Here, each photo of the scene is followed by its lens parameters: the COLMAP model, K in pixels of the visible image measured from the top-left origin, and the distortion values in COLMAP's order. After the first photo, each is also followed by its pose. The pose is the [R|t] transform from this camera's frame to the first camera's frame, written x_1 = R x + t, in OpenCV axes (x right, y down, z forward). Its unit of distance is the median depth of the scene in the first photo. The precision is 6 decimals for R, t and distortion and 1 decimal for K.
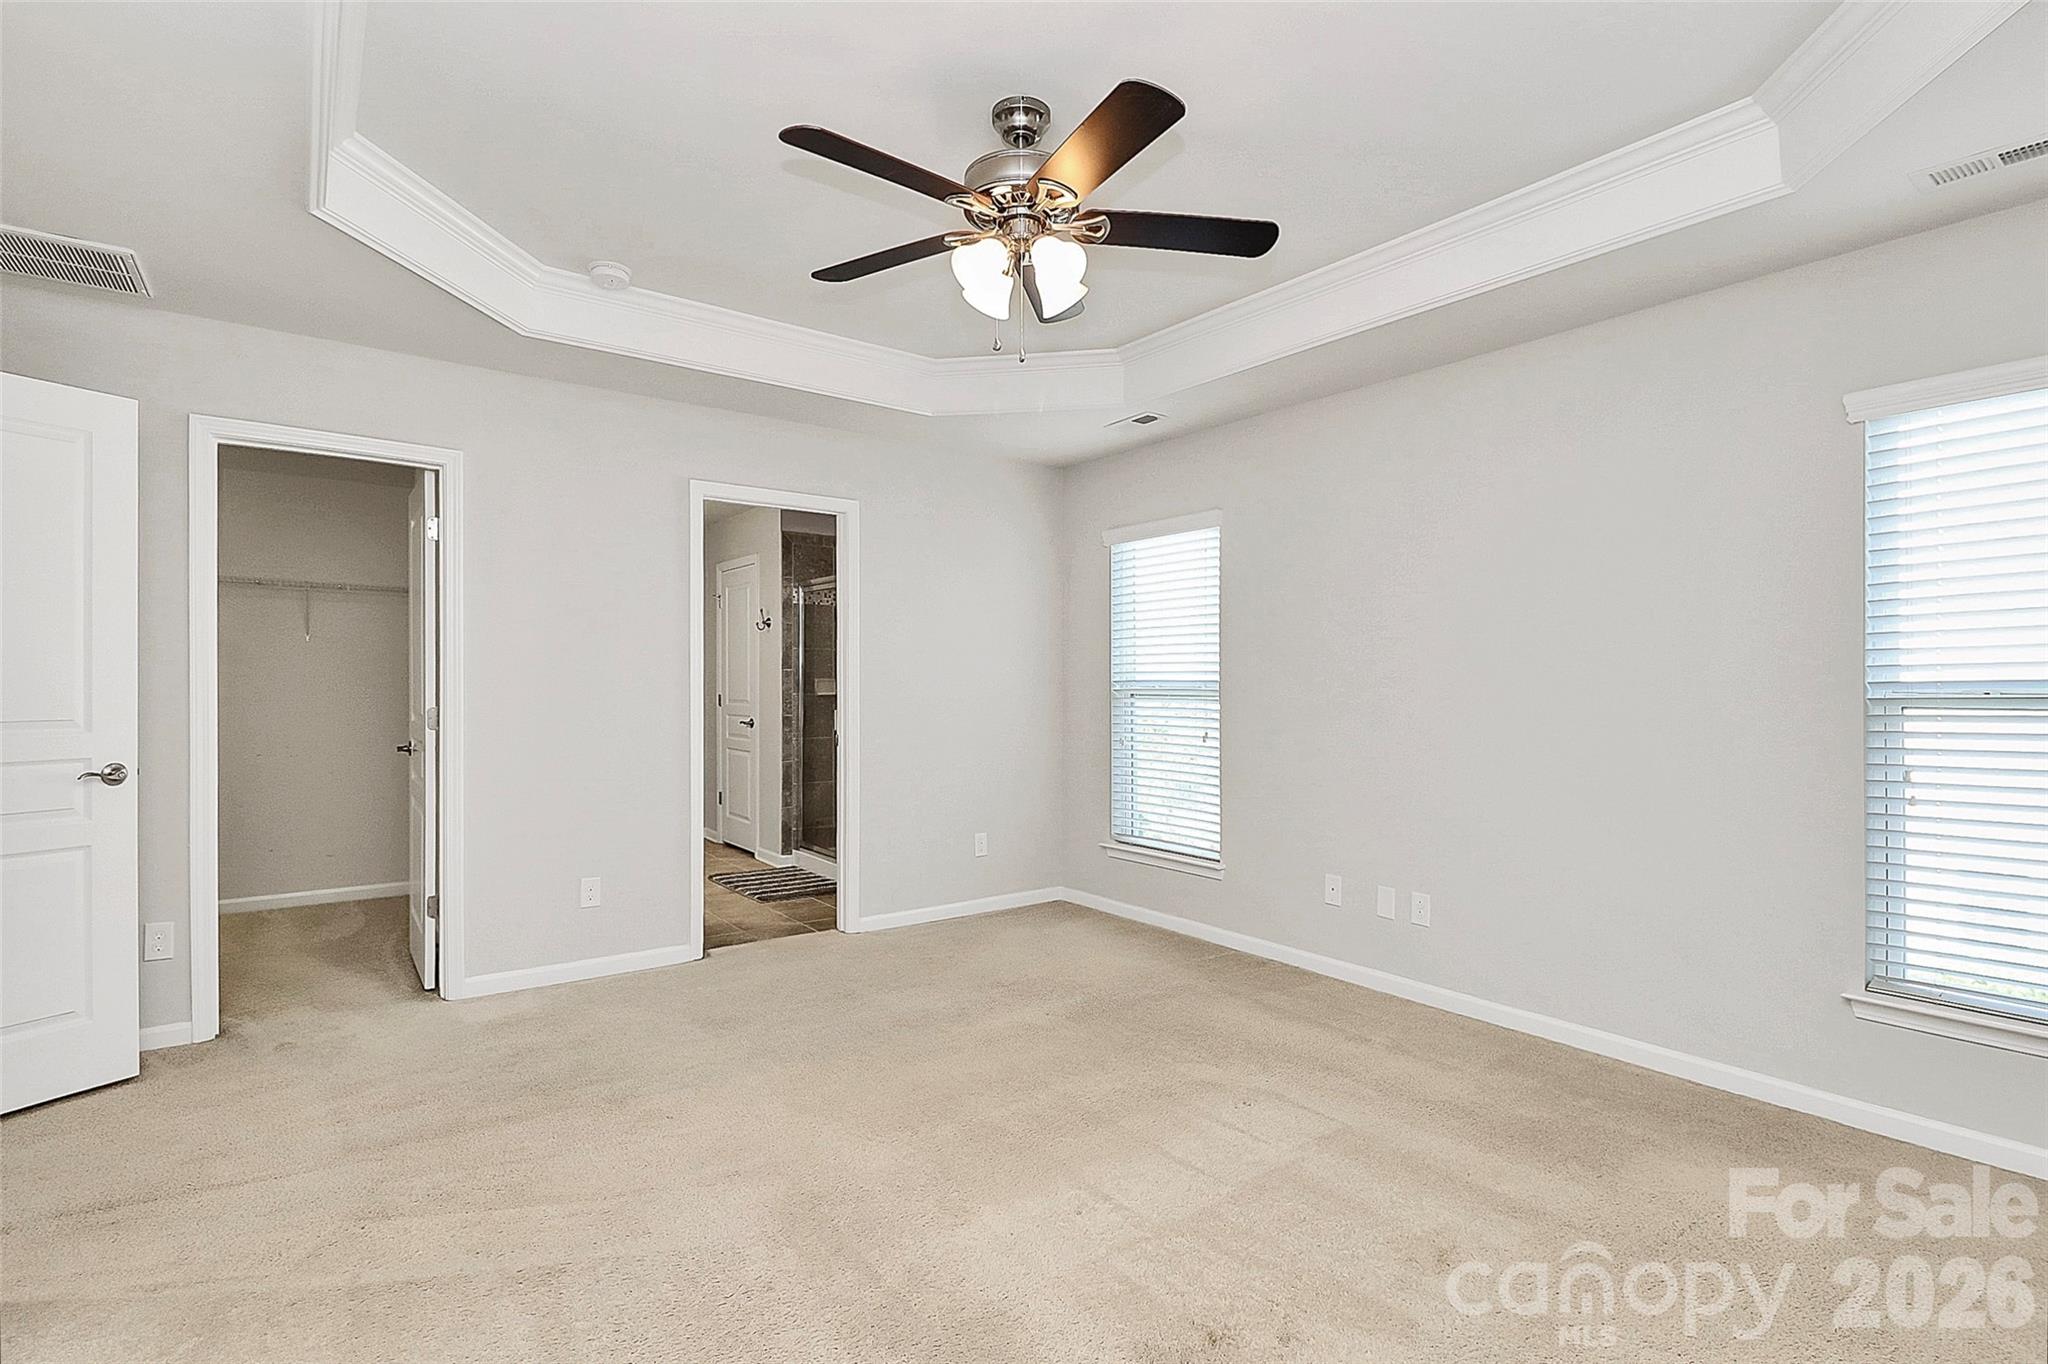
lens RADIAL K [[964.5, 0, 1059.3], [0, 964.5, 688.2], [0, 0, 1]] dist [0.000382, -0.000104]
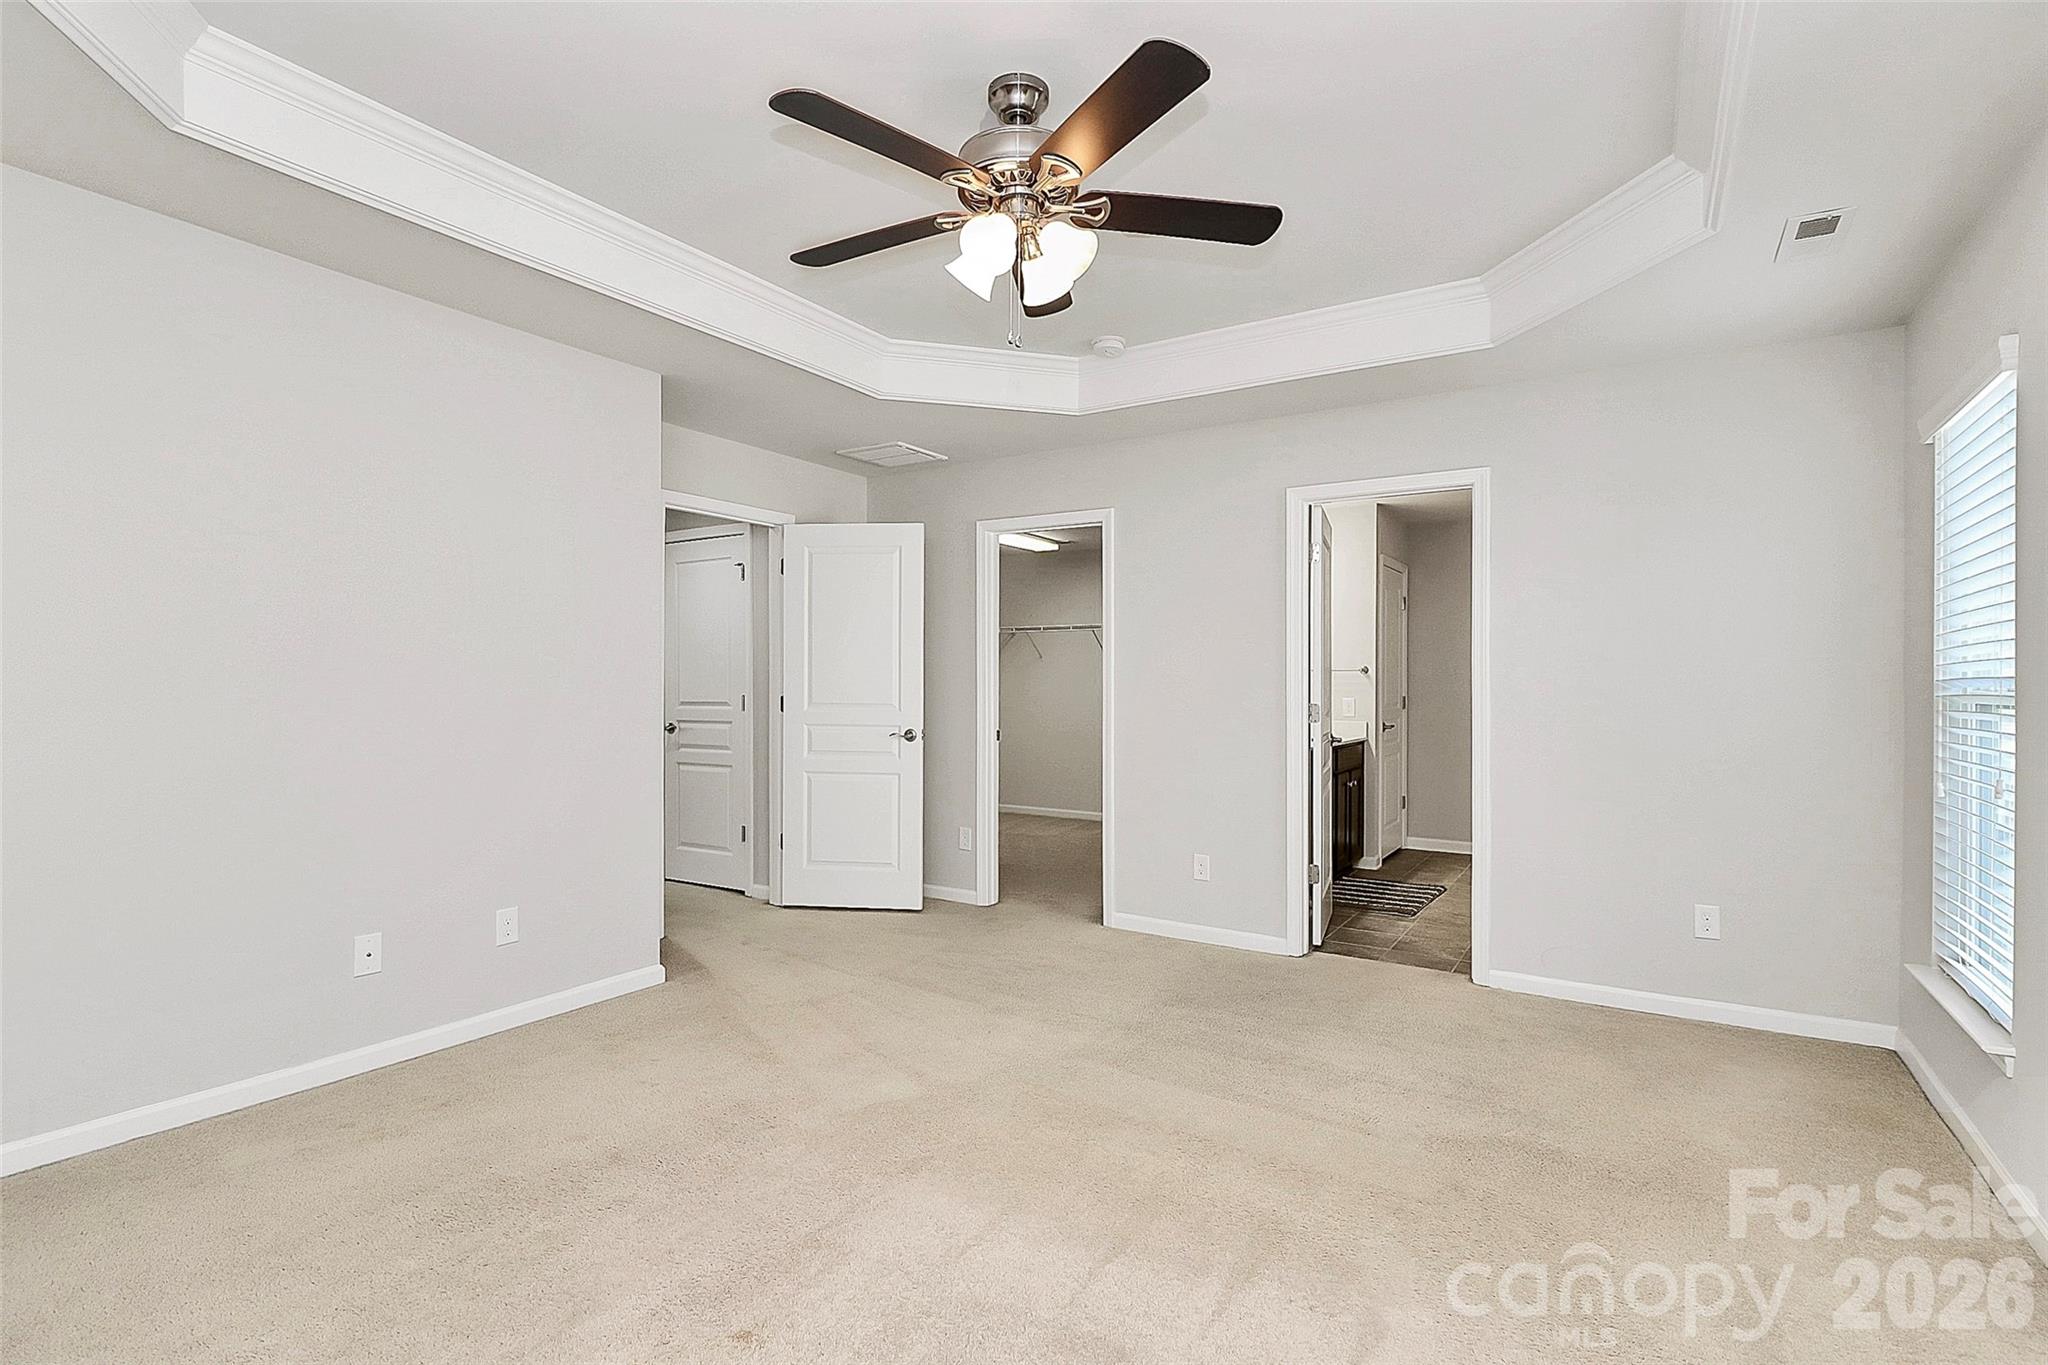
lens RADIAL K [[961.4, 0, 1024.0], [0, 961.4, 682.5], [0, 0, 1]] dist [0.001017, -0.018578]
pose [[0.340154, -0.004100, -0.940361, 0.632902], [-0.009079, 0.999930, -0.007644, 0.003487], [0.940326, 0.011137, 0.340092, 0.501924]]
